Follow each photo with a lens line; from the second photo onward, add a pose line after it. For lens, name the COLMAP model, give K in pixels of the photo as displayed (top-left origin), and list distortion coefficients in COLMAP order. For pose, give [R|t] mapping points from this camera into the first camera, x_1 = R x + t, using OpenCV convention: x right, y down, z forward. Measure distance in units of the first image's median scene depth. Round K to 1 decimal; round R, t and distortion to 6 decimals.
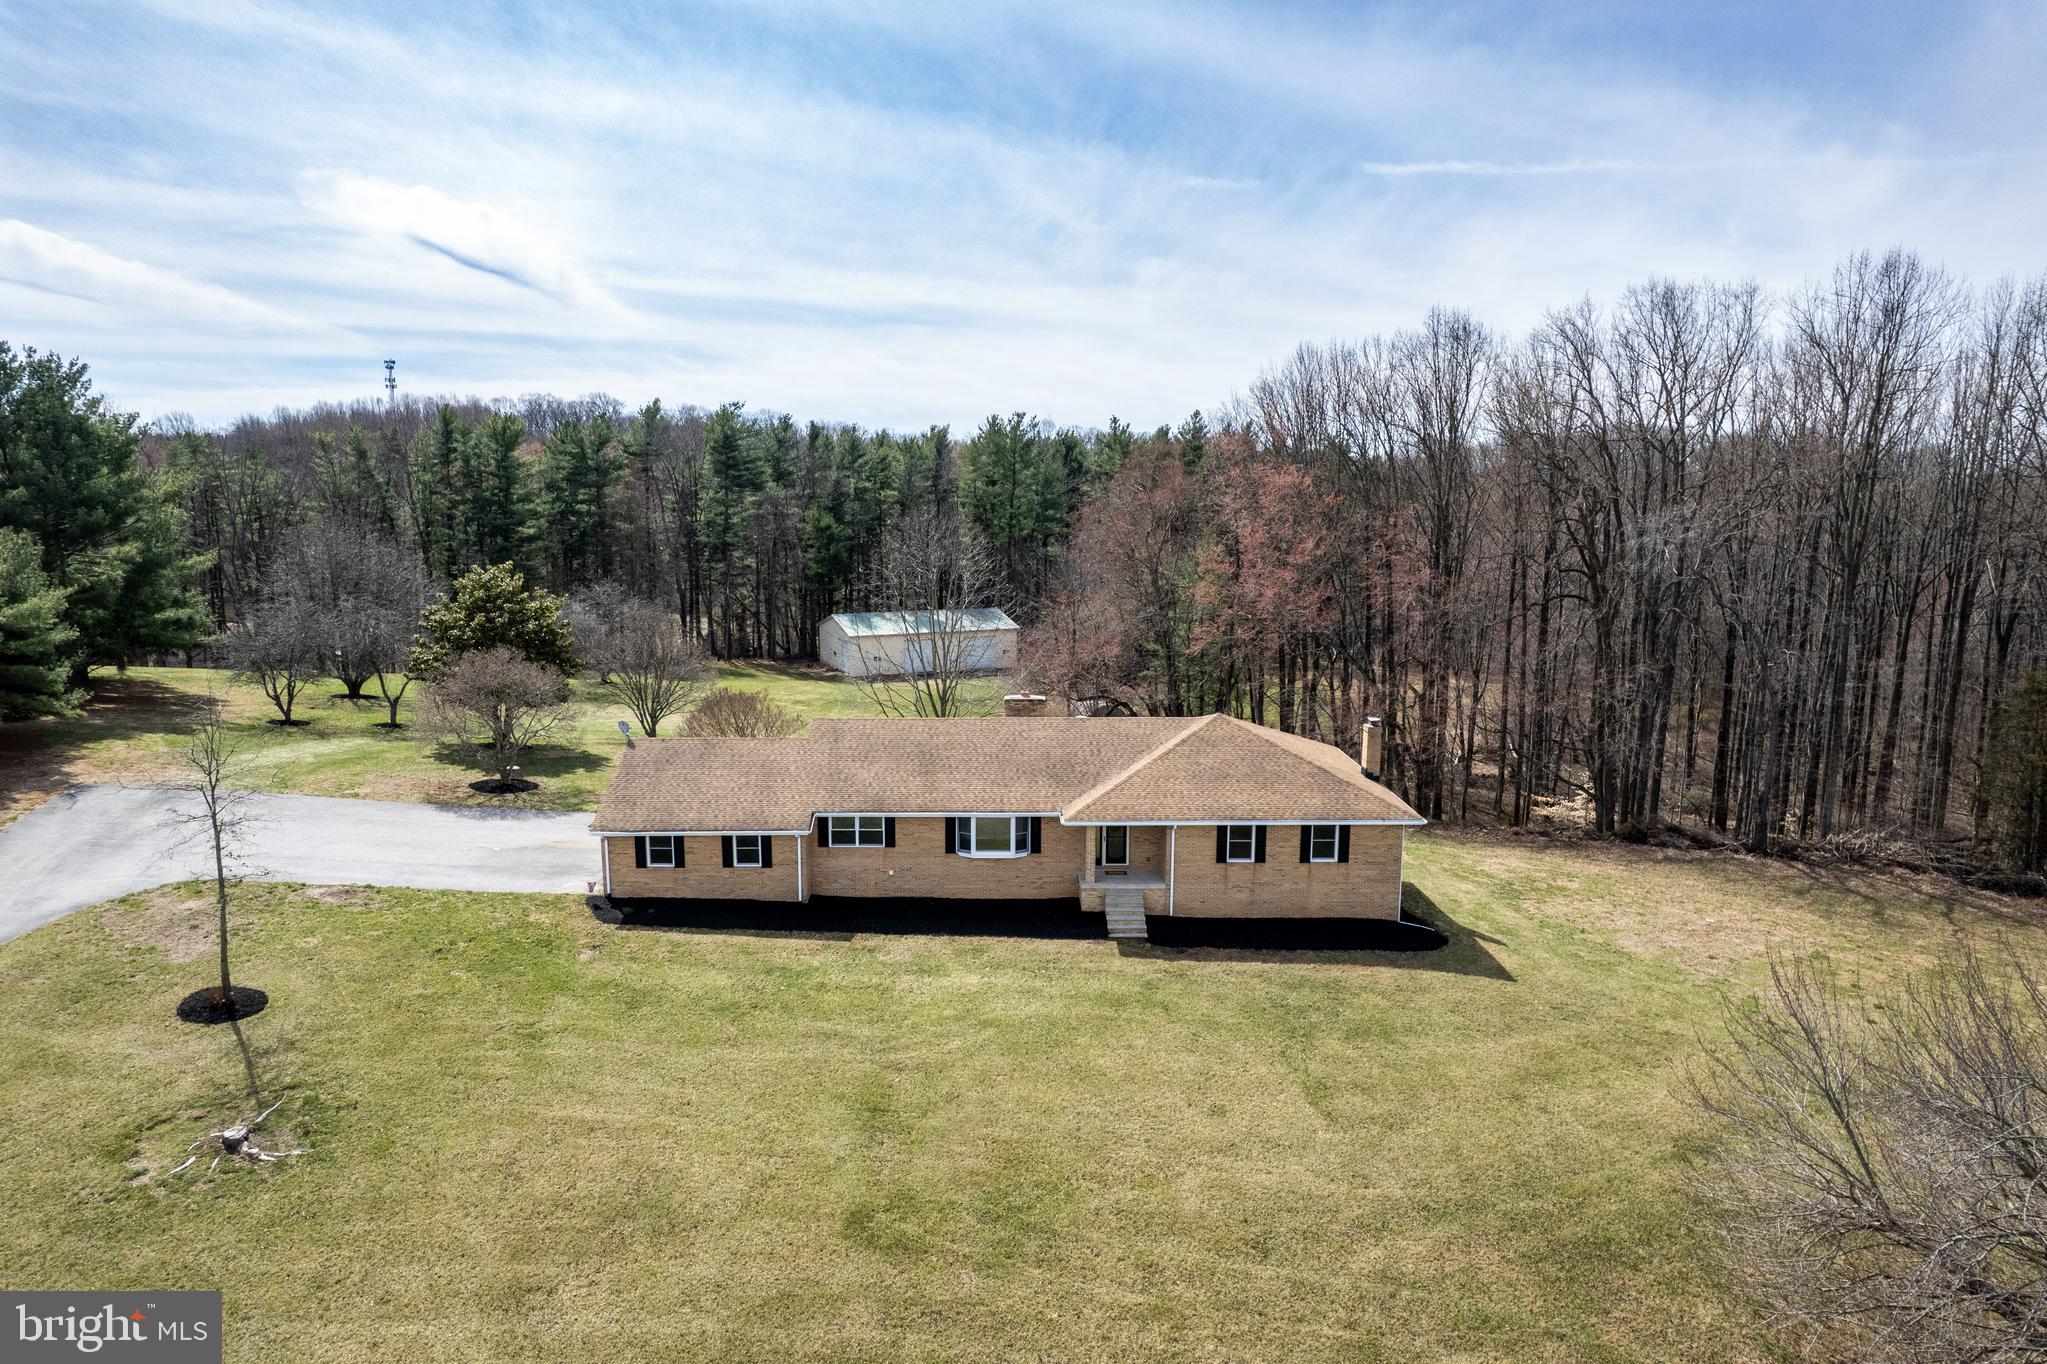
lens RADIAL K [[1361.5, 0, 1023.5], [0, 1361.5, 682.0], [0, 0, 1]] dist [-0.053857, 0.001088]
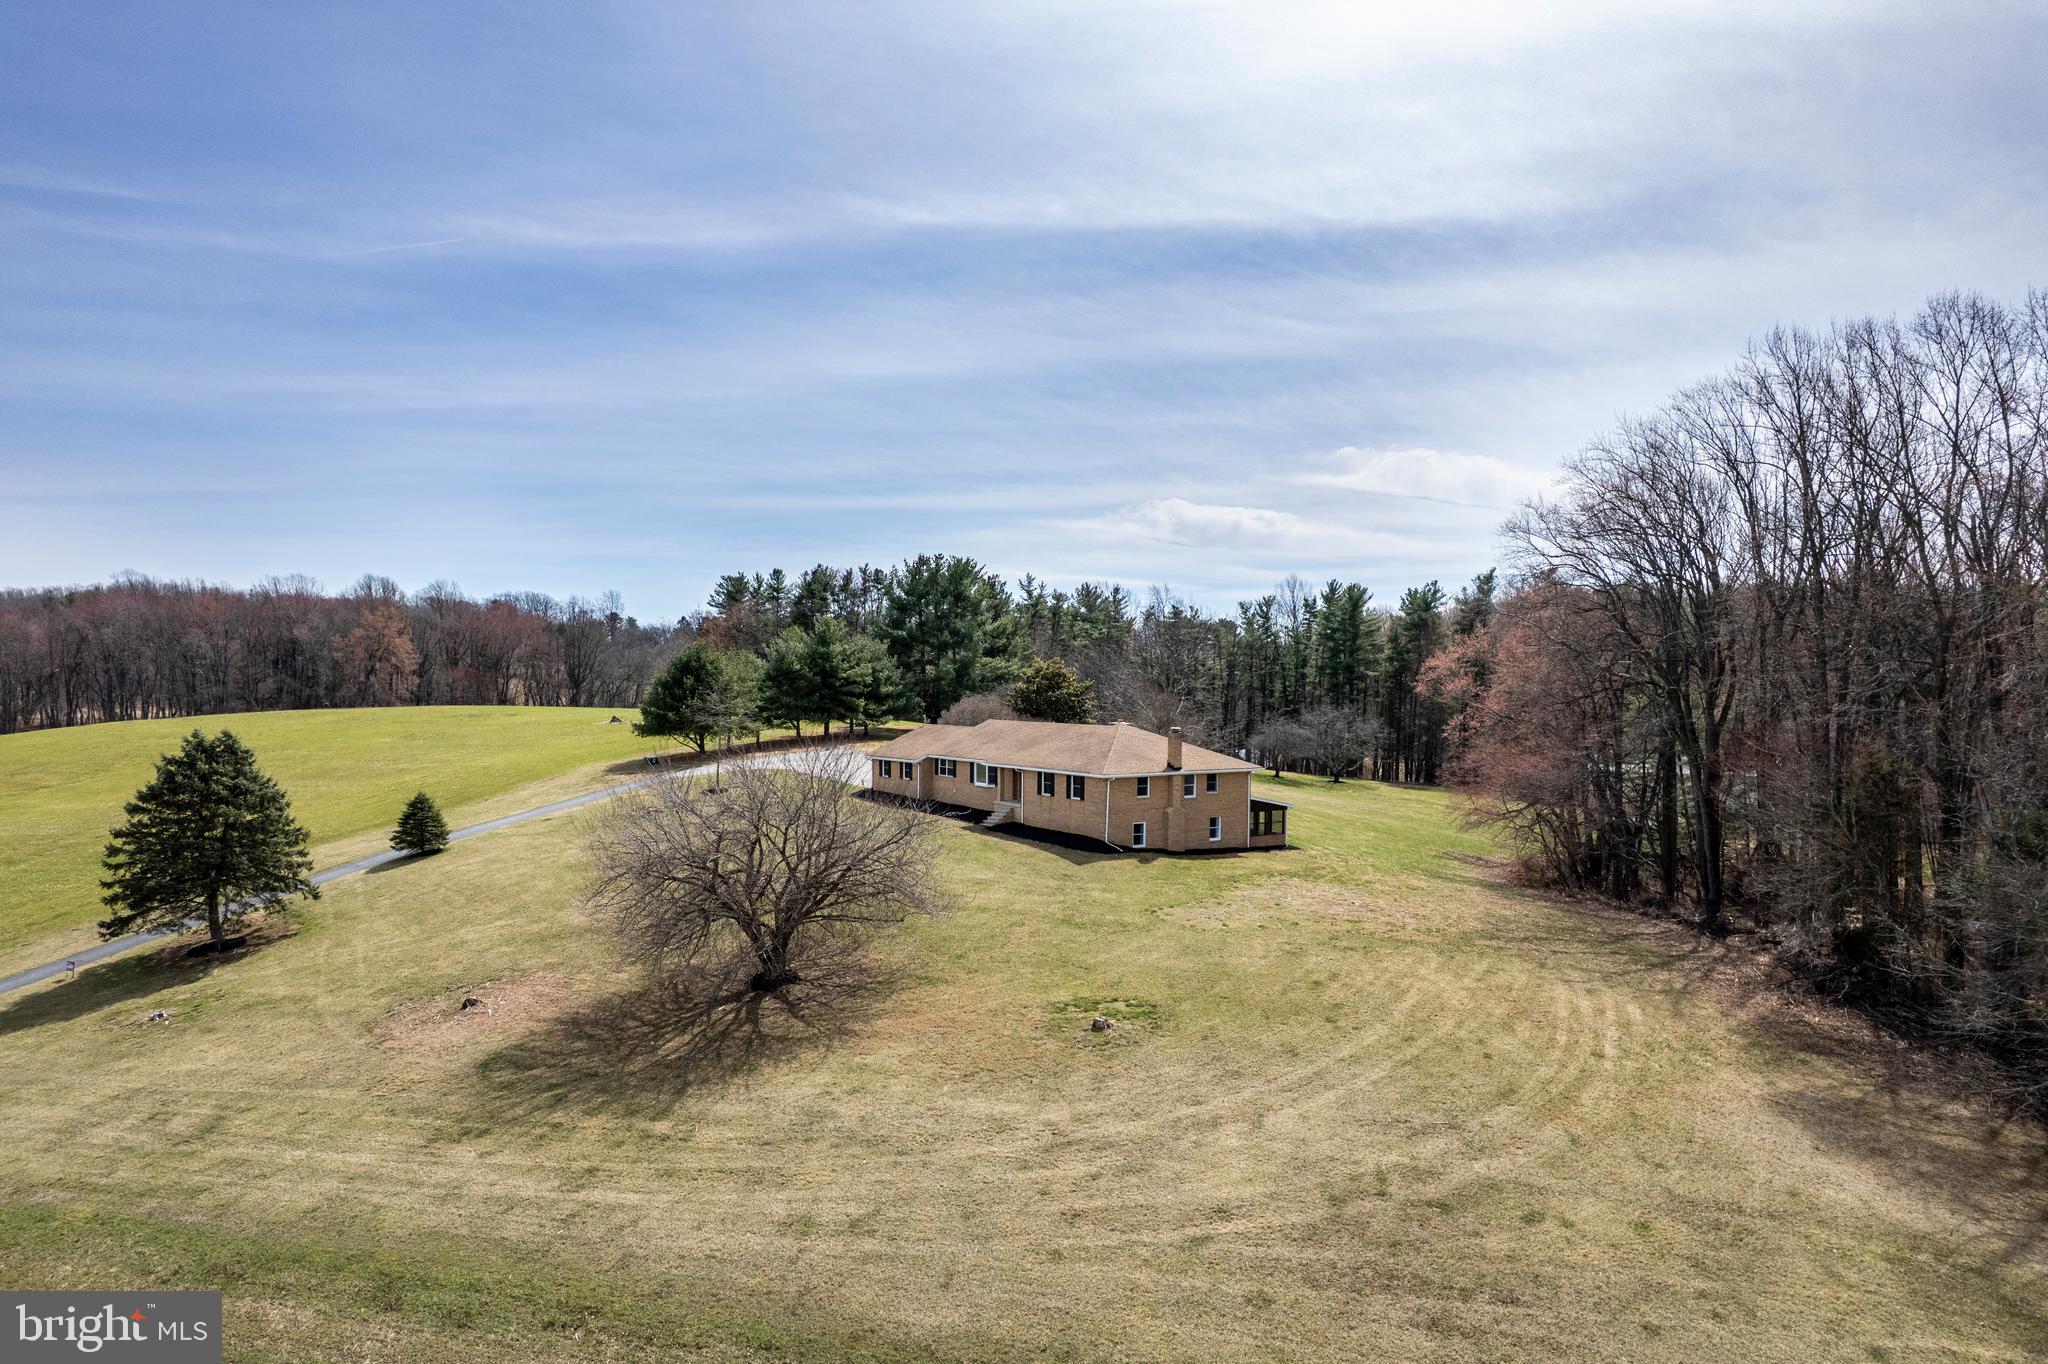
lens RADIAL K [[1362.1, 0, 1024.0], [0, 1362.1, 682.0], [0, 0, 1]] dist [-0.053857, 0.001088]
pose [[0.581869, 0.010887, -0.813210, 1.544105], [-0.103829, 0.992723, -0.061002, 0.098251], [0.806628, 0.119930, 0.578765, -0.047597]]
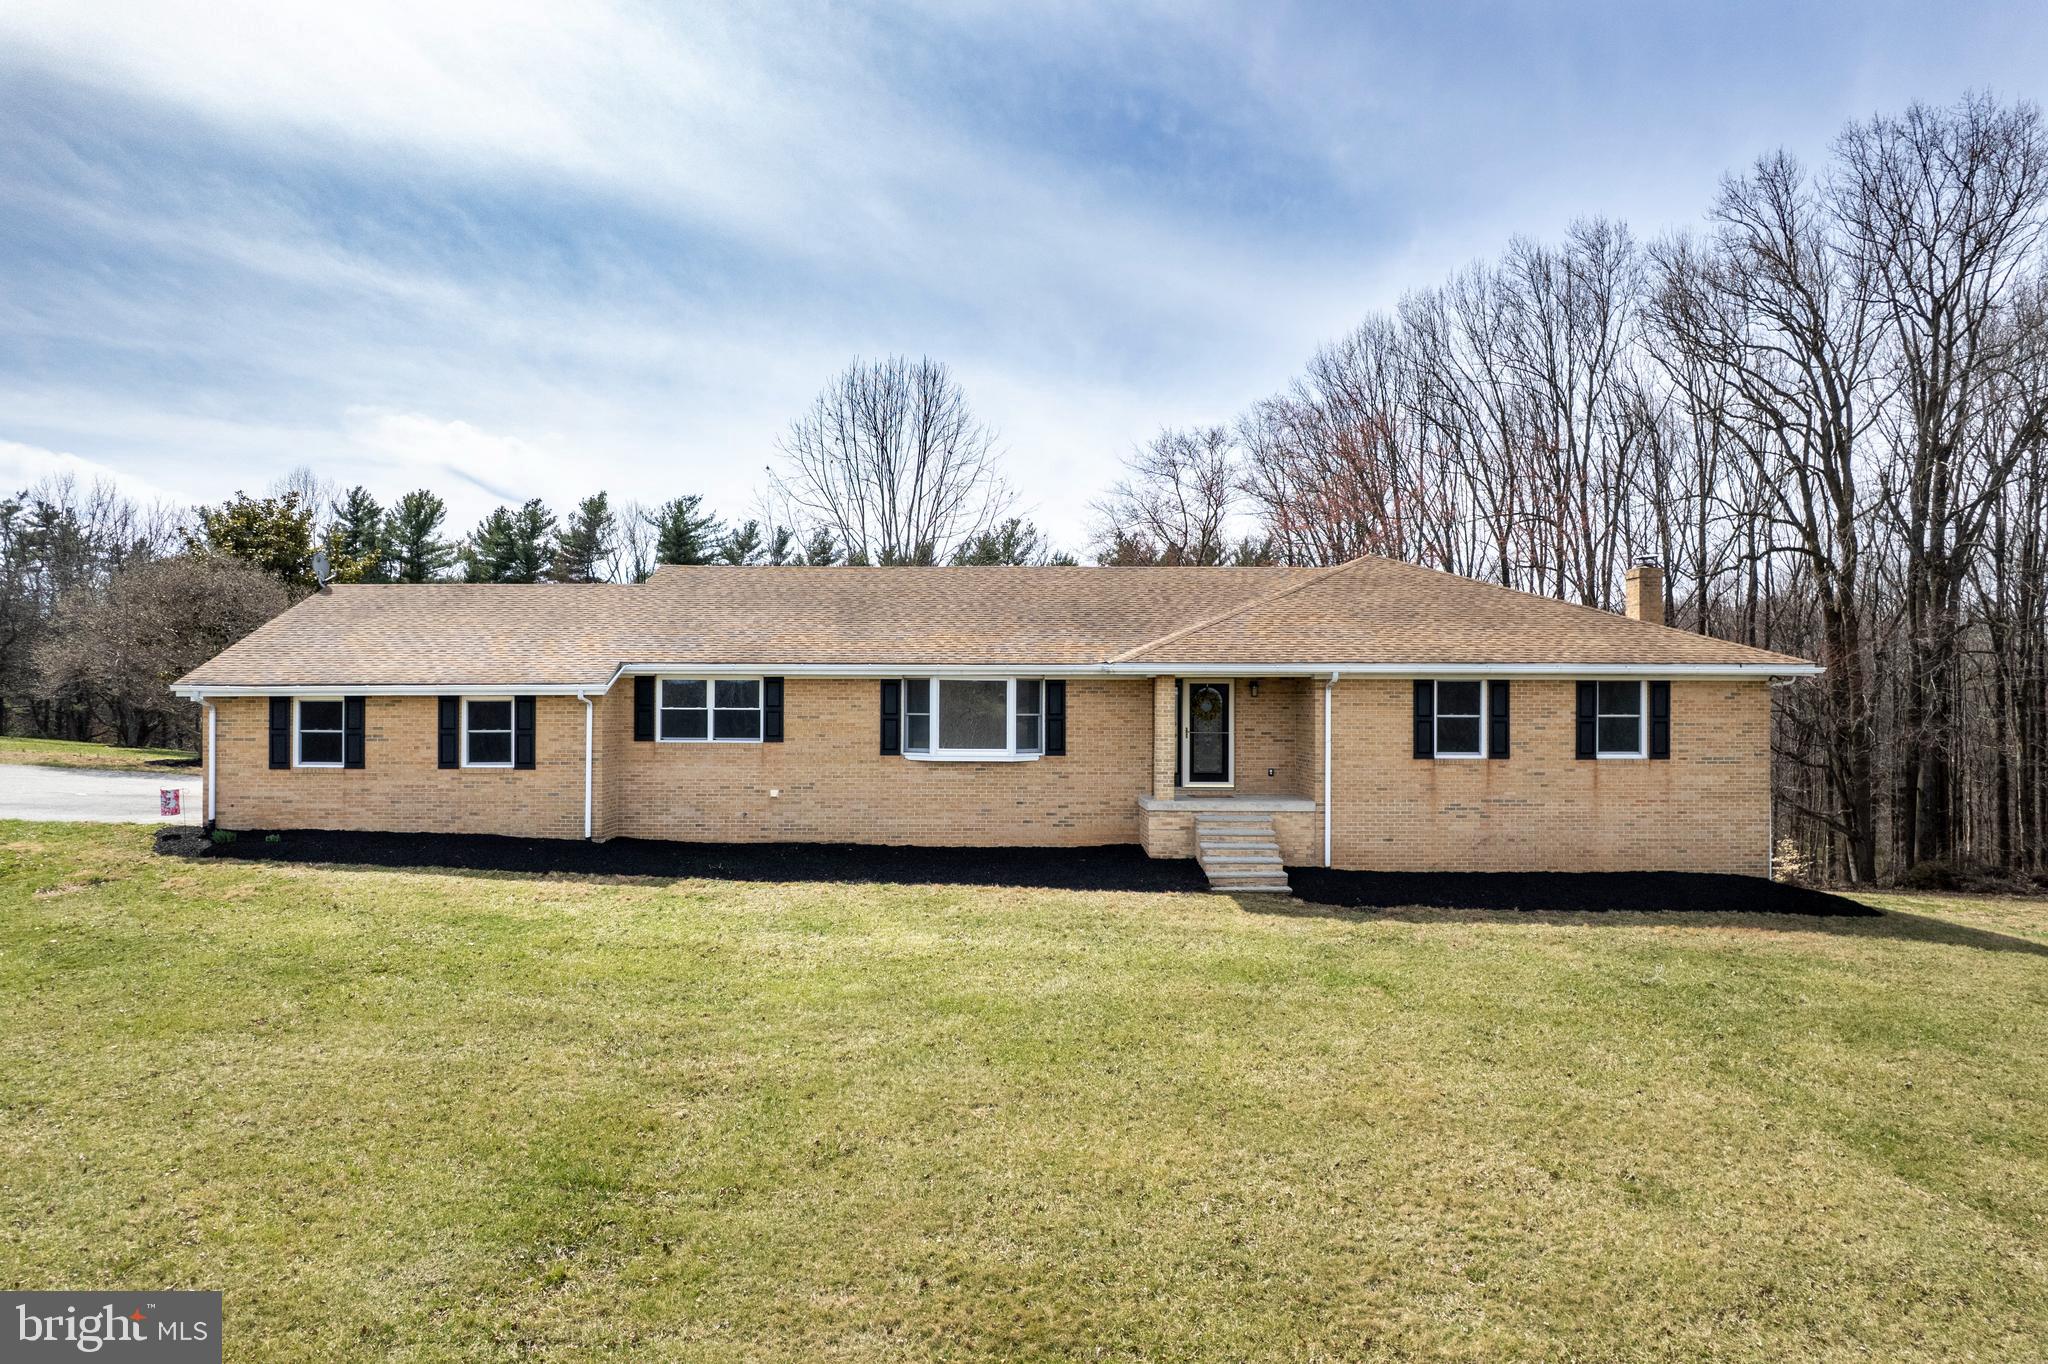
lens RADIAL K [[1362.1, 0, 1024.0], [0, 1362.1, 682.0], [0, 0, 1]] dist [-0.053857, 0.001088]
pose [[0.999979, 0.001458, 0.006391, -0.006450], [-0.000410, 0.986961, -0.160958, 0.185693], [-0.006542, 0.160952, 0.986941, 0.496920]]
